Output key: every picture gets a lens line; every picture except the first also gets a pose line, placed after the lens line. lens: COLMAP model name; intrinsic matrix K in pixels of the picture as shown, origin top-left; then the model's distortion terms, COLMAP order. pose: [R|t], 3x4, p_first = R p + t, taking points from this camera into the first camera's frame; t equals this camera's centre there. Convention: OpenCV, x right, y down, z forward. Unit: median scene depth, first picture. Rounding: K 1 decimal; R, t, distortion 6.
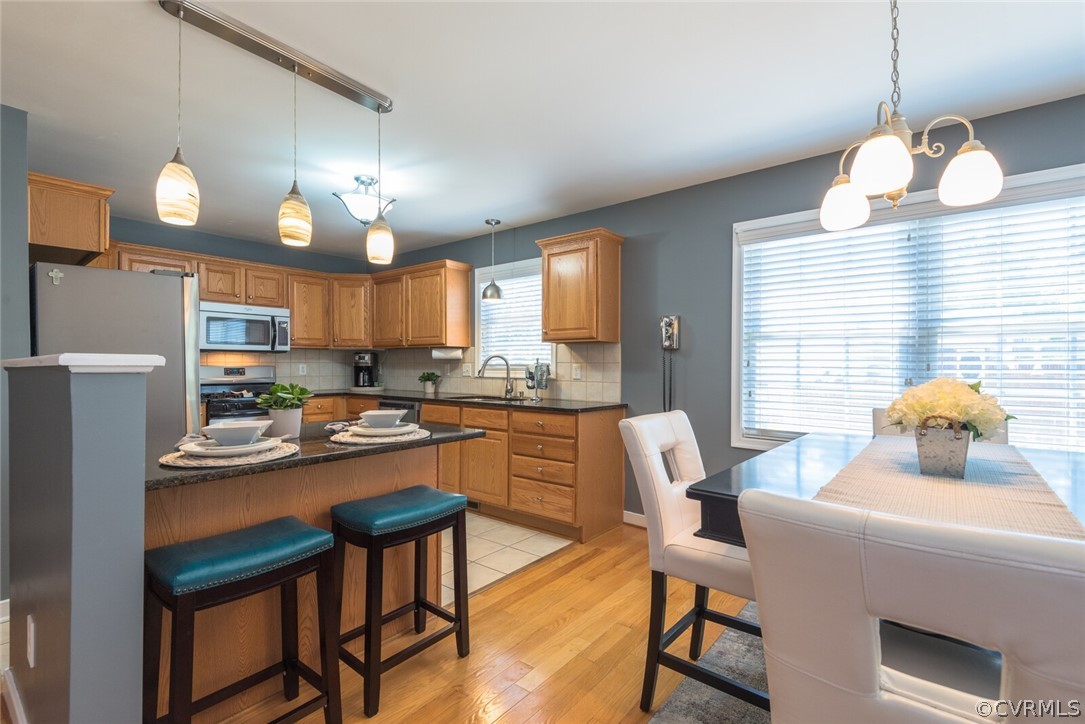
lens RADIAL K [[490.0, 0, 552.9], [0, 490.0, 365.1], [0, 0, 1]] dist [-0.000662, -0.000874]
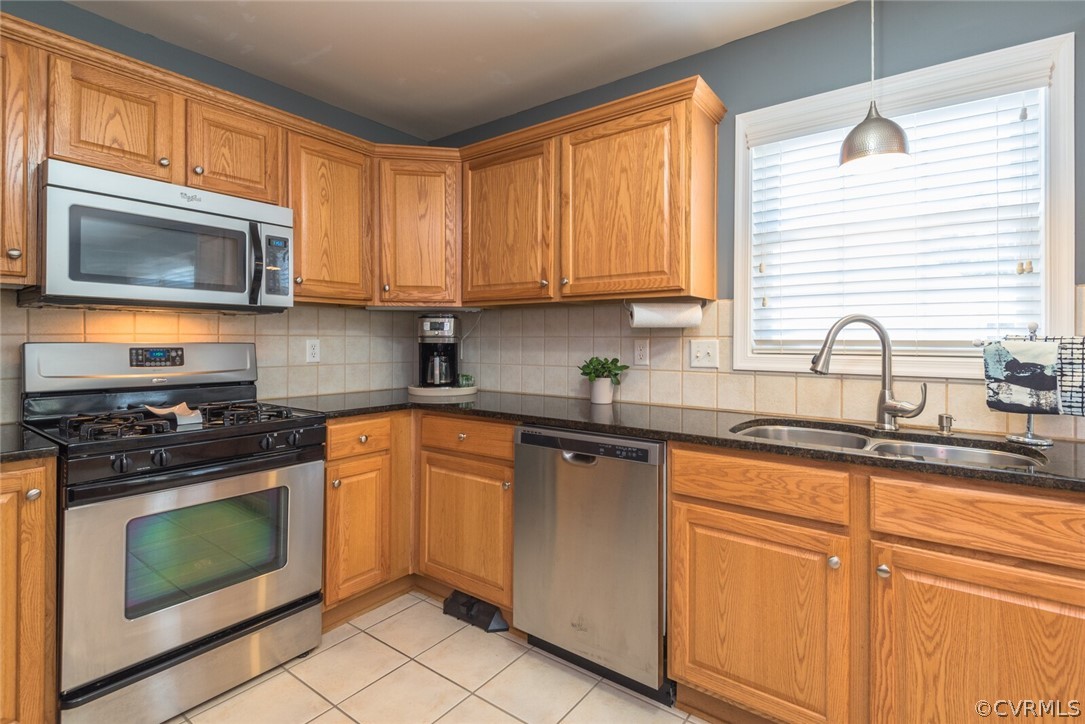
lens RADIAL K [[516.6, 0, 545.1], [0, 516.6, 336.5], [0, 0, 1]] dist [0.001059, -0.000398]
pose [[0.999643, 0.001458, 0.026669, -0.338108], [-0.001278, 0.999976, -0.006772, -0.001437], [-0.026678, 0.006735, 0.999621, 0.560173]]
